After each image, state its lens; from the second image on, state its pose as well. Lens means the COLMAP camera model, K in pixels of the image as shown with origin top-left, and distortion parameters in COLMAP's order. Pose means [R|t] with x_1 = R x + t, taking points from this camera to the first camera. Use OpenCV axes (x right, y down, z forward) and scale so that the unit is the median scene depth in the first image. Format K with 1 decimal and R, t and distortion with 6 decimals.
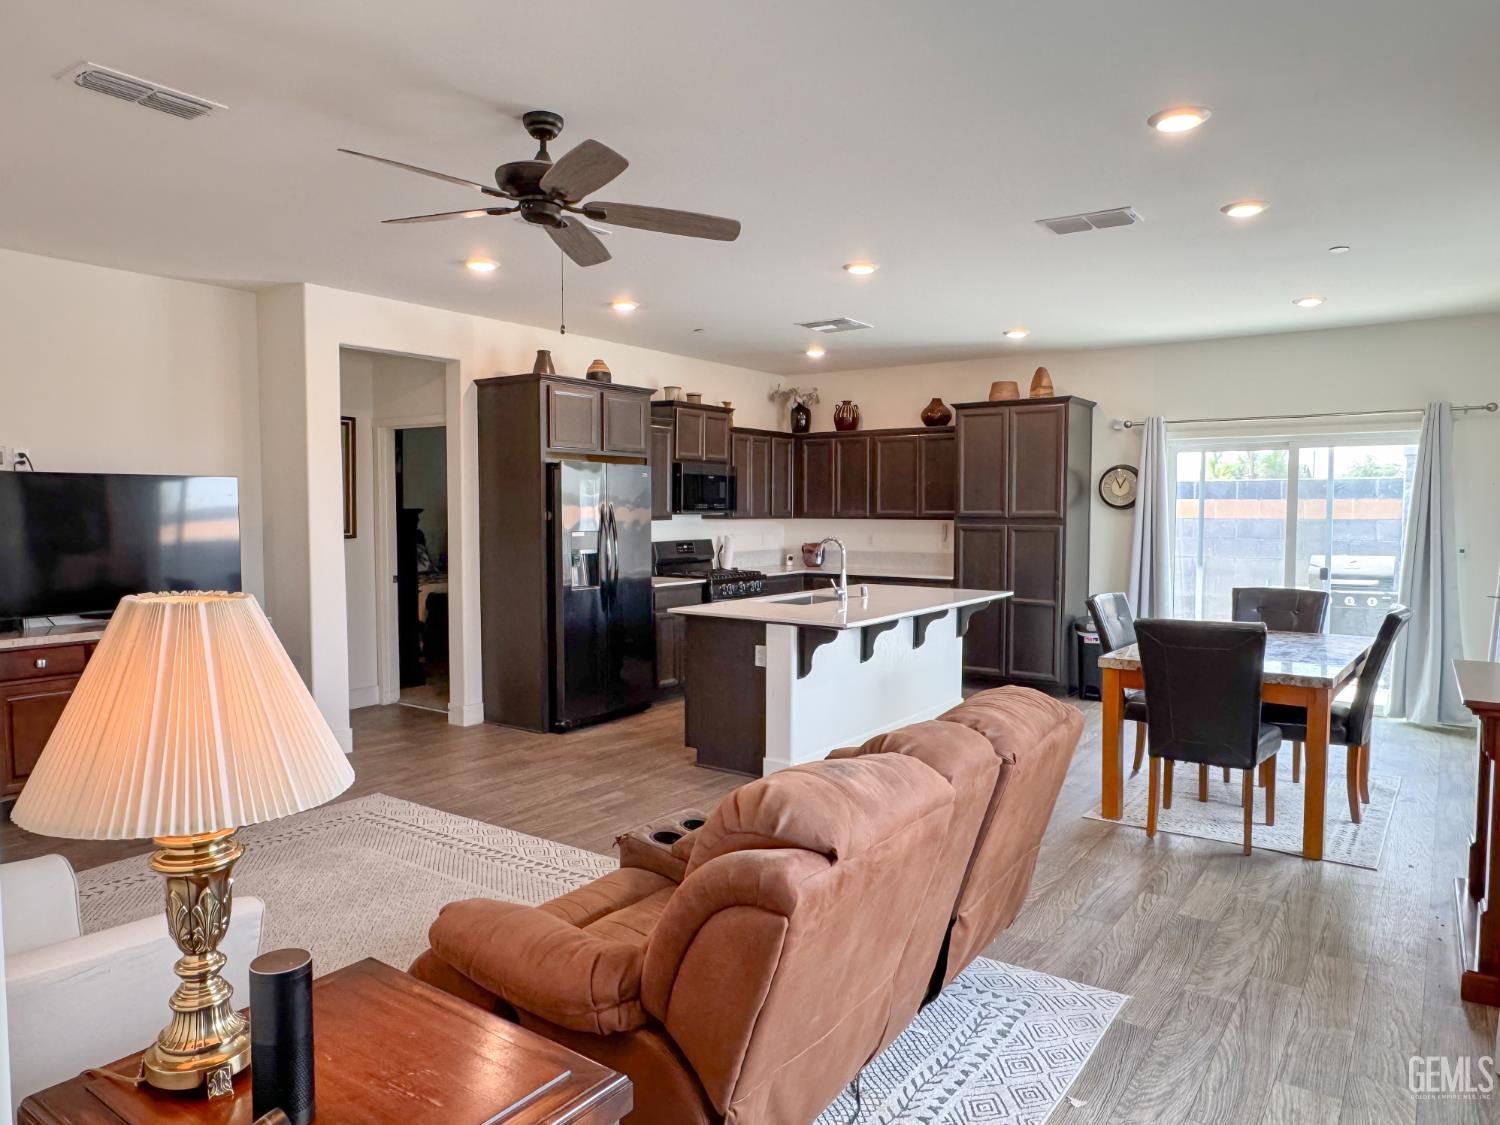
lens RADIAL K [[995.0, 0, 738.0], [0, 995.0, 564.0], [0, 0, 1]] dist [0.004945, -0.002387]
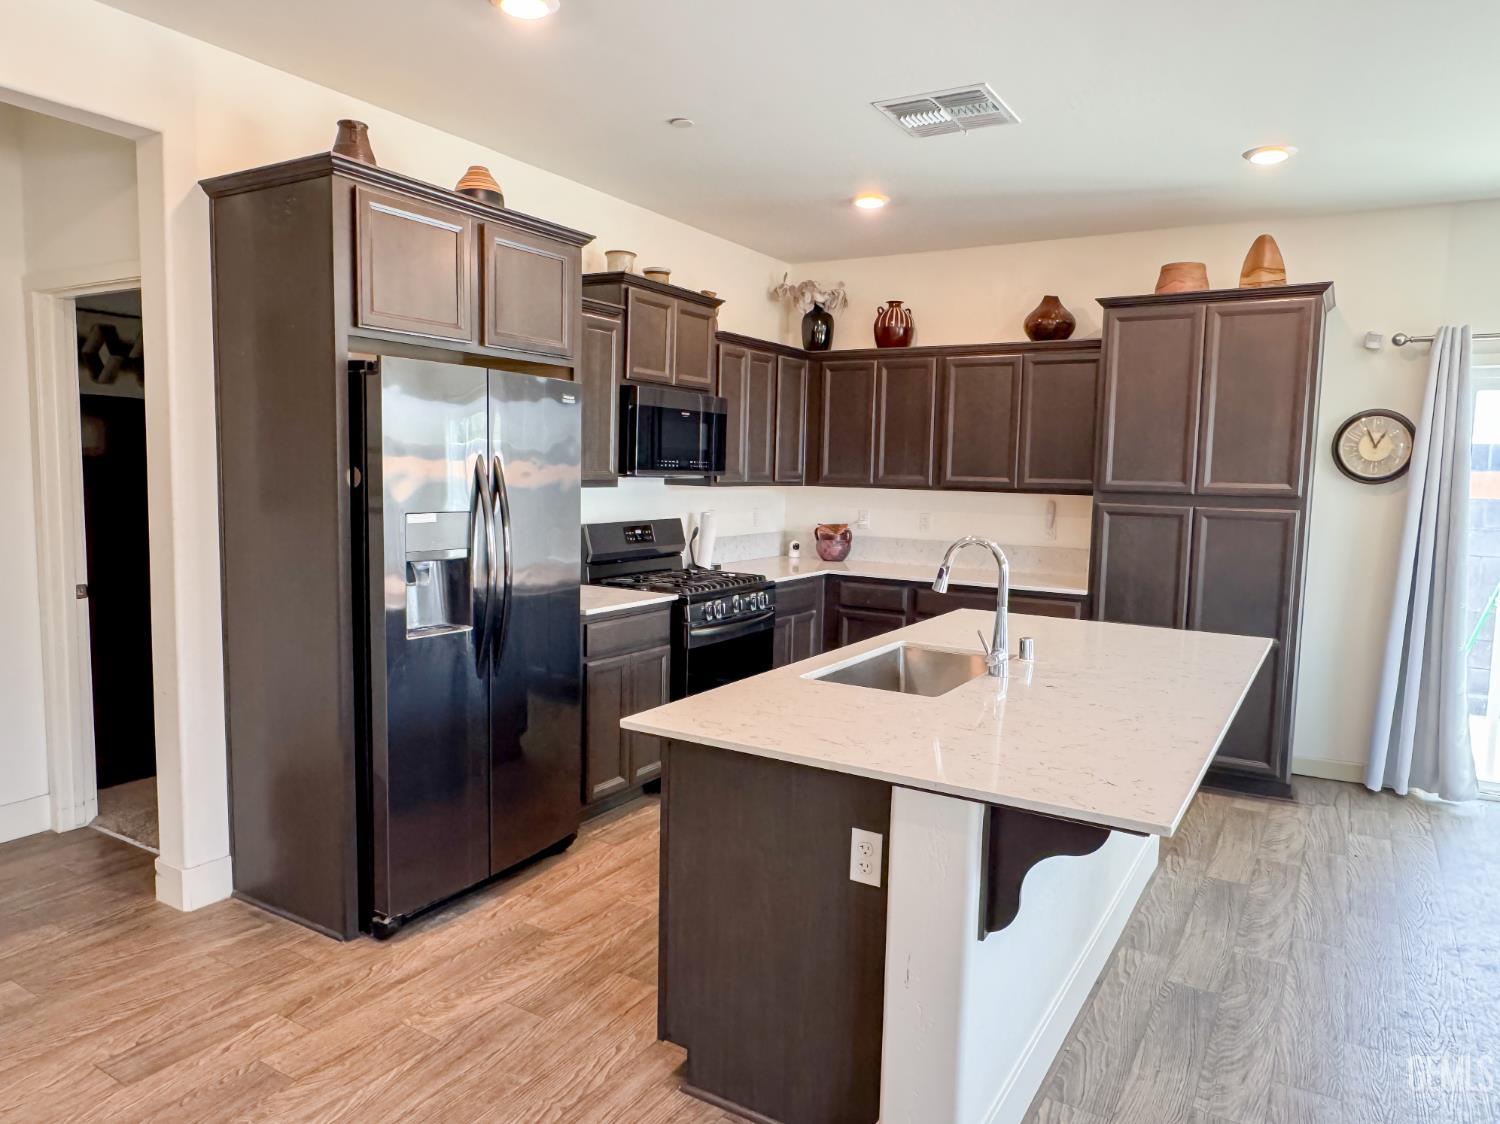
lens RADIAL K [[999.3, 0, 744.7], [0, 999.3, 564.7], [0, 0, 1]] dist [-0.002390, -0.001666]
pose [[0.996891, 0.013076, 0.077706, -0.038718], [-0.016187, 0.999087, 0.039540, -0.024001], [-0.077118, -0.040674, 0.996192, 0.435256]]
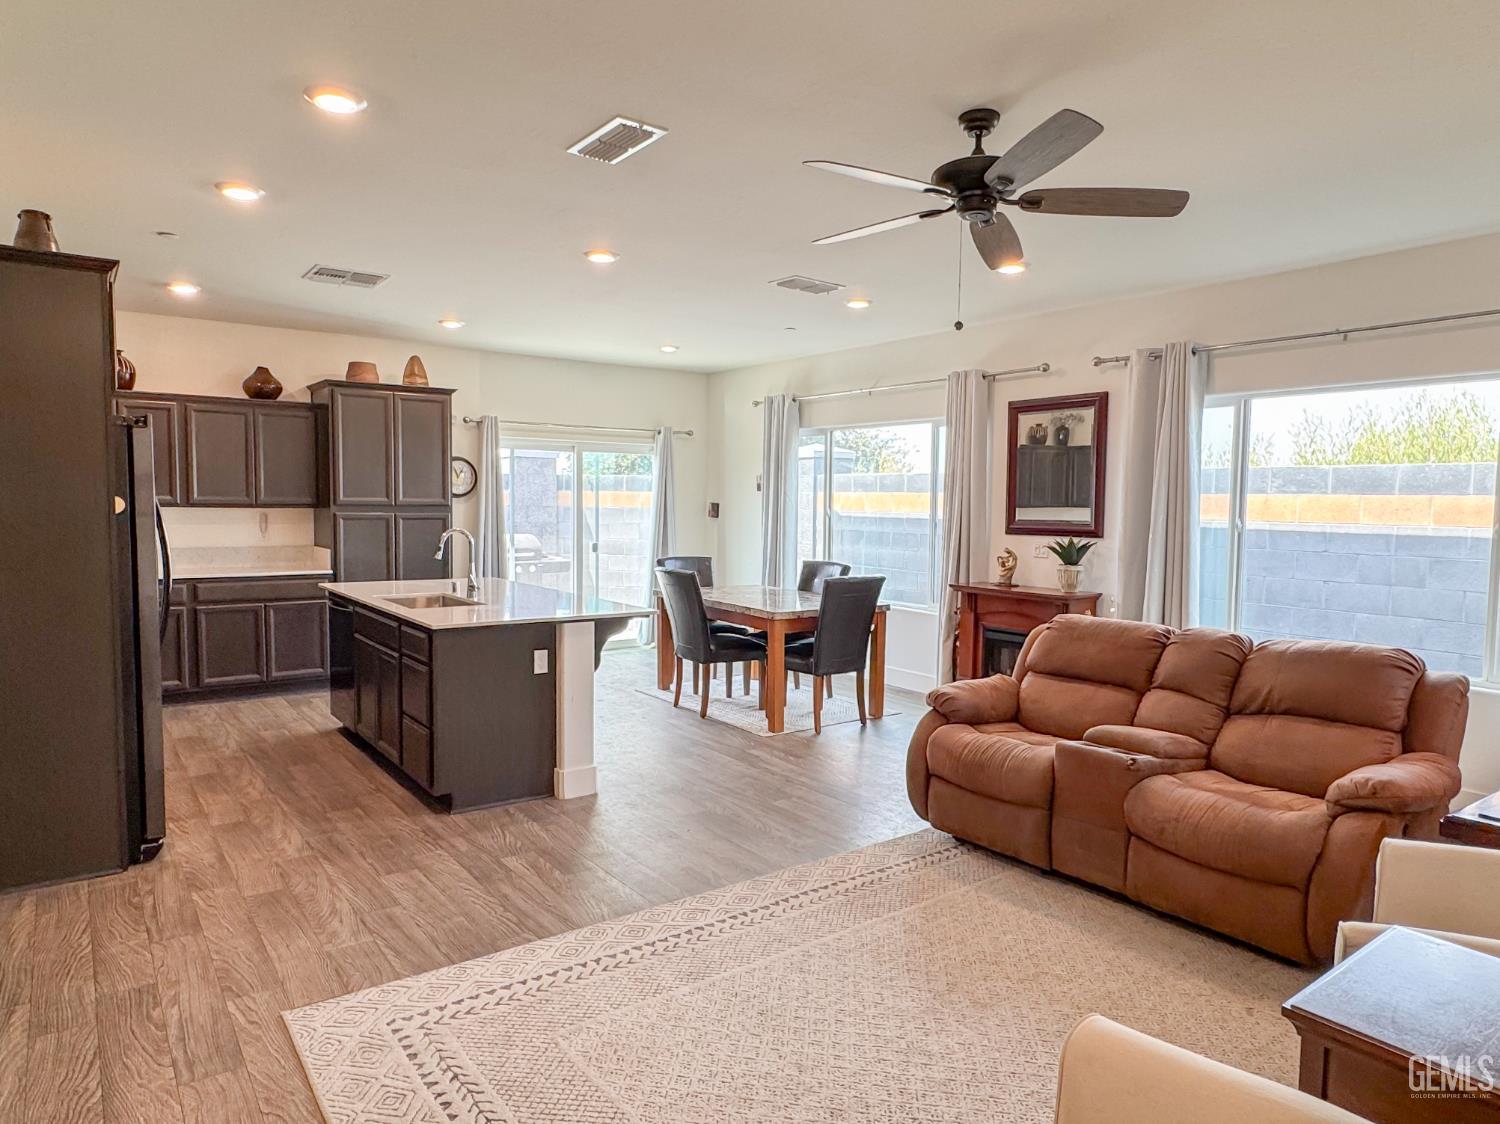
lens RADIAL K [[934.7, 0, 739.3], [0, 934.7, 566.3], [0, 0, 1]] dist [-0.003839, 0.000044]
pose [[0.317926, -0.064399, 0.945926, -0.495474], [0.043773, 0.997624, 0.053207, -0.020958], [-0.947104, 0.024490, 0.319990, 0.389838]]
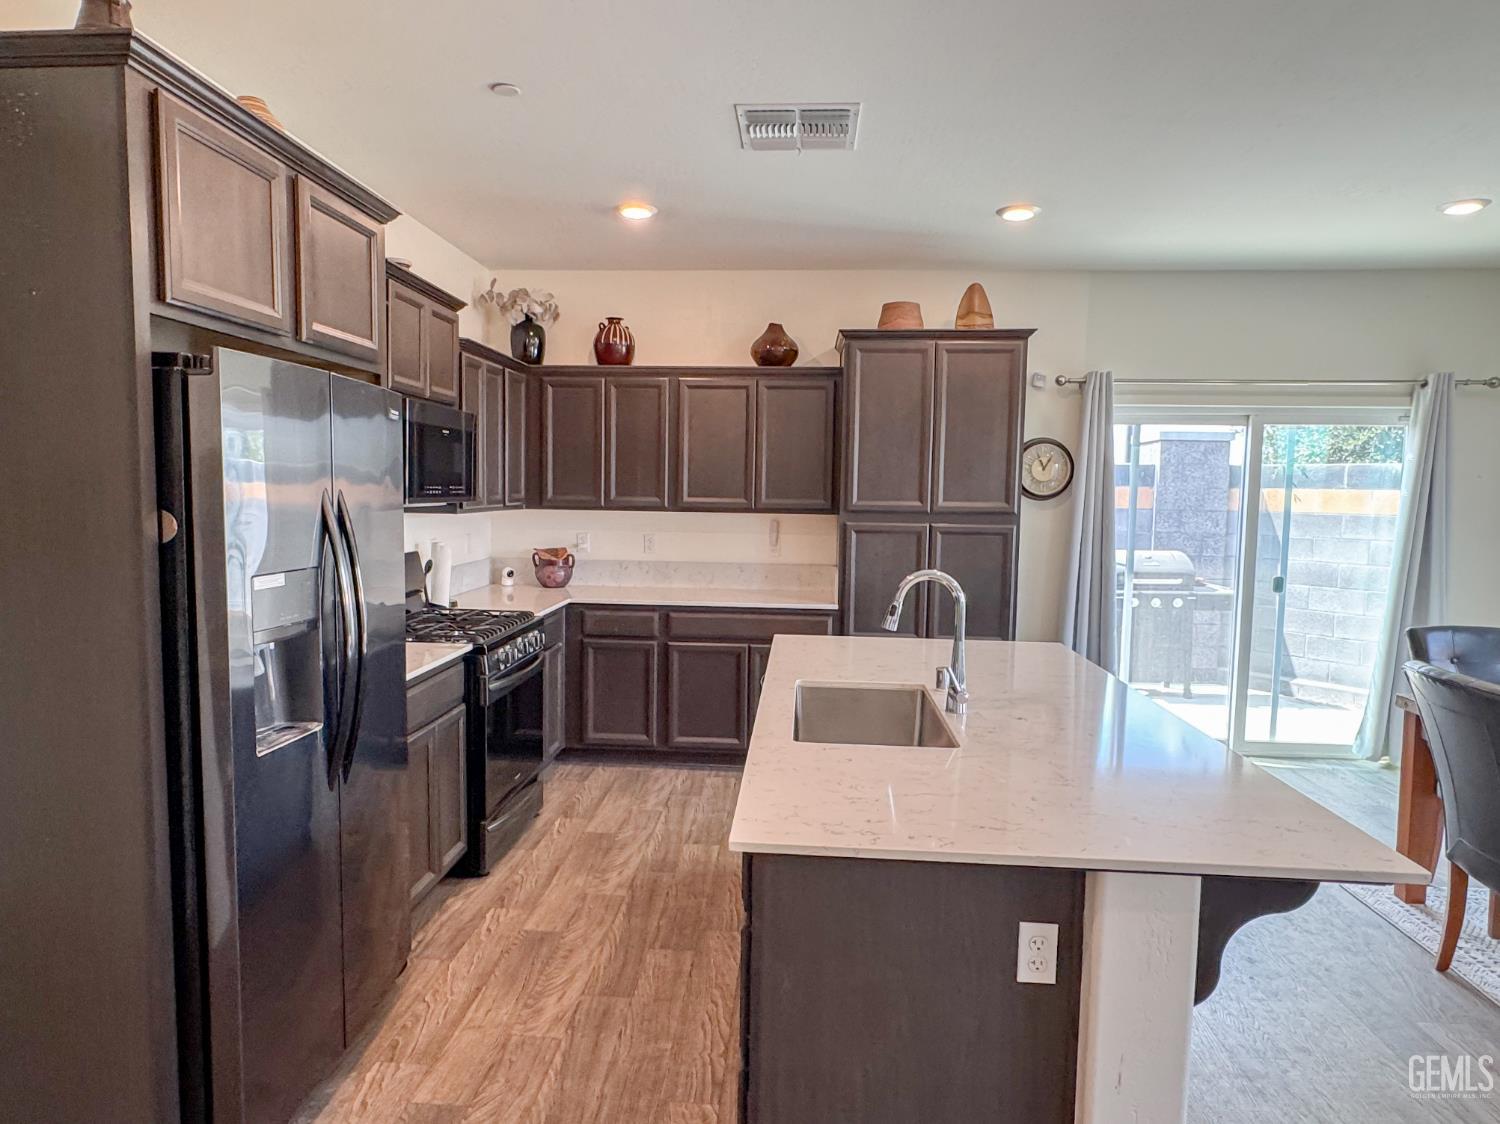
lens RADIAL K [[941.5, 0, 734.4], [0, 941.5, 562.2], [0, 0, 1]] dist [-0.001890, 0.001868]
pose [[0.853865, -0.030674, 0.519590, -0.158384], [0.016238, 0.999346, 0.032311, -0.036252], [-0.520241, -0.019152, 0.853805, 0.545694]]
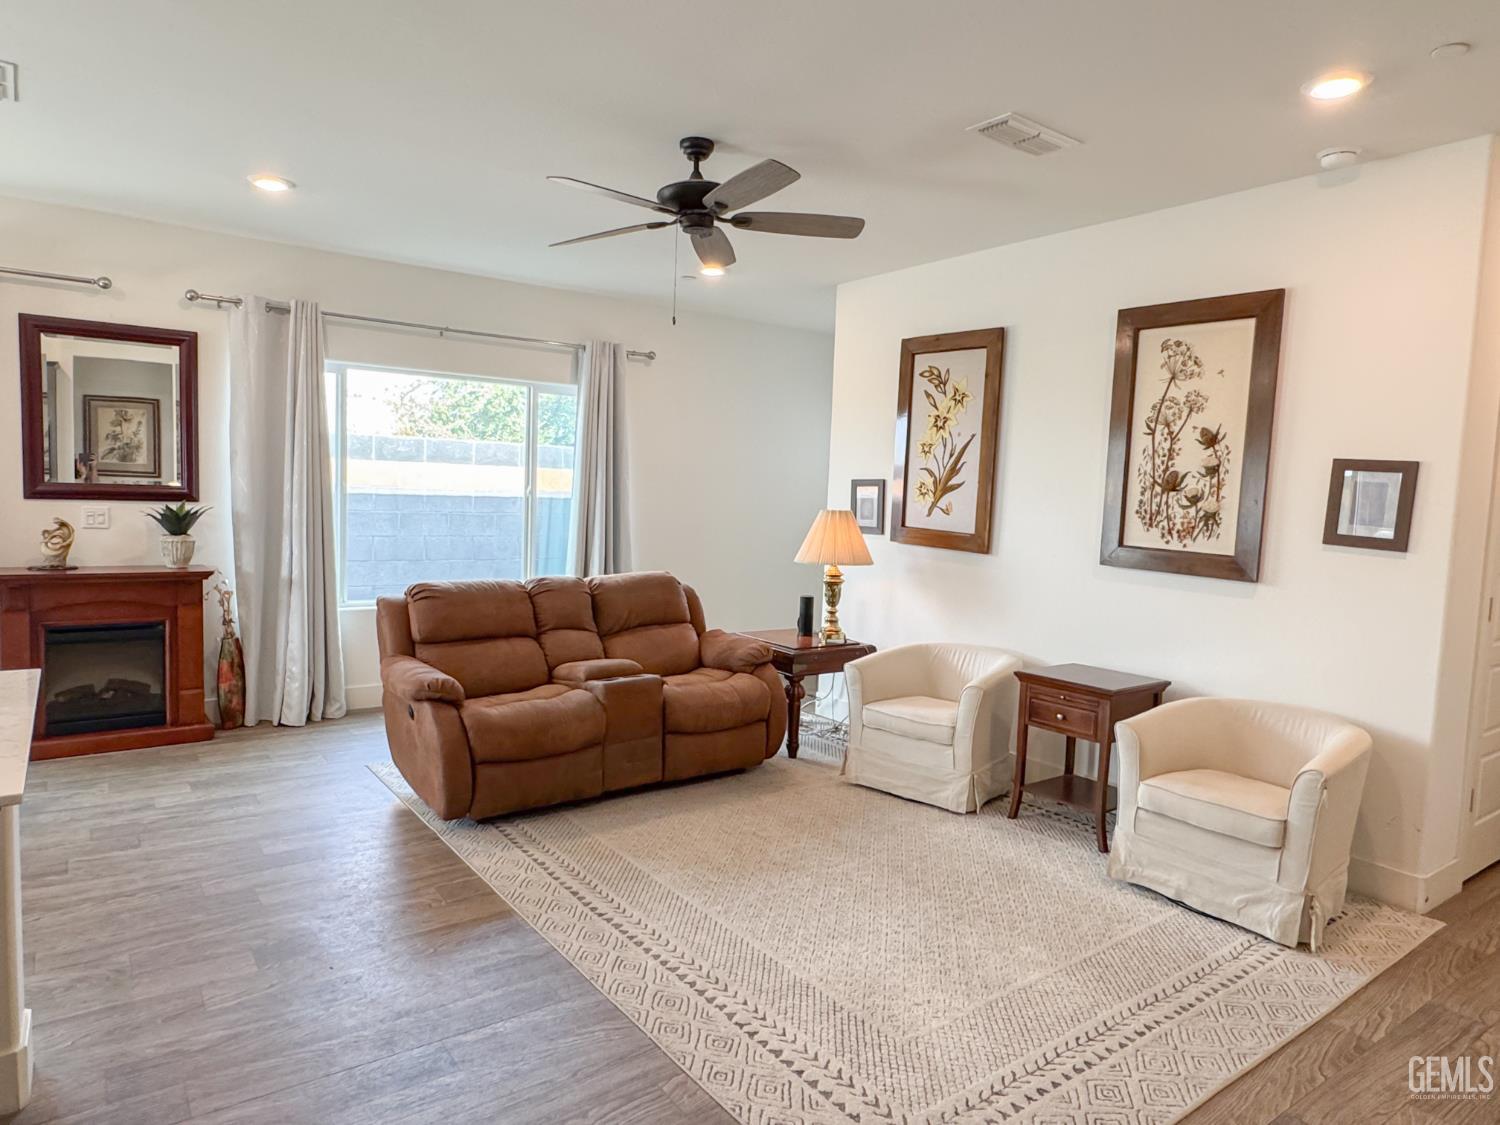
lens RADIAL K [[934.7, 0, 739.3], [0, 934.7, 566.8], [0, 0, 1]] dist [-0.003839, 0.000044]
pose [[-0.946461, -0.065039, 0.316199, -0.254994], [-0.021315, 0.989947, 0.139823, -0.045510], [-0.322115, 0.125597, -0.938332, 0.855555]]
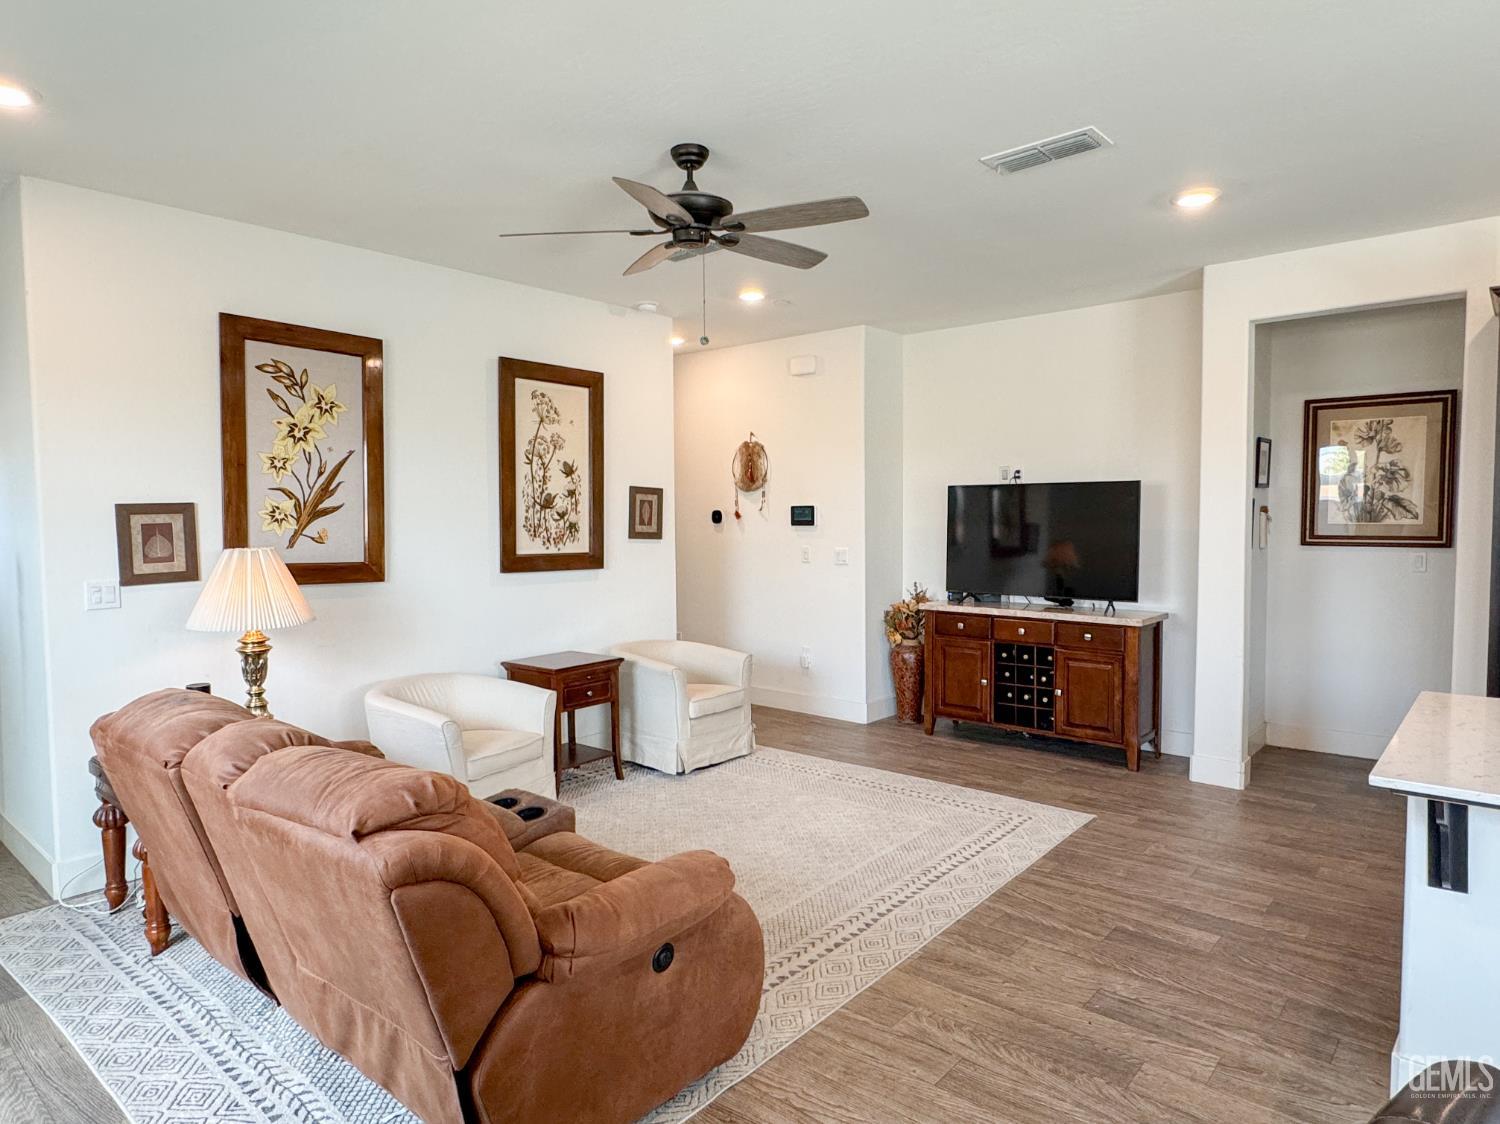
lens RADIAL K [[906.3, 0, 750.8], [0, 906.3, 562.1], [0, 0, 1]] dist [-0.002980, -0.000206]
pose [[-0.090073, 0.051228, -0.994617, 0.328539], [-0.050198, 0.997173, 0.055906, -0.024914], [0.994669, 0.054963, -0.087247, 0.487928]]
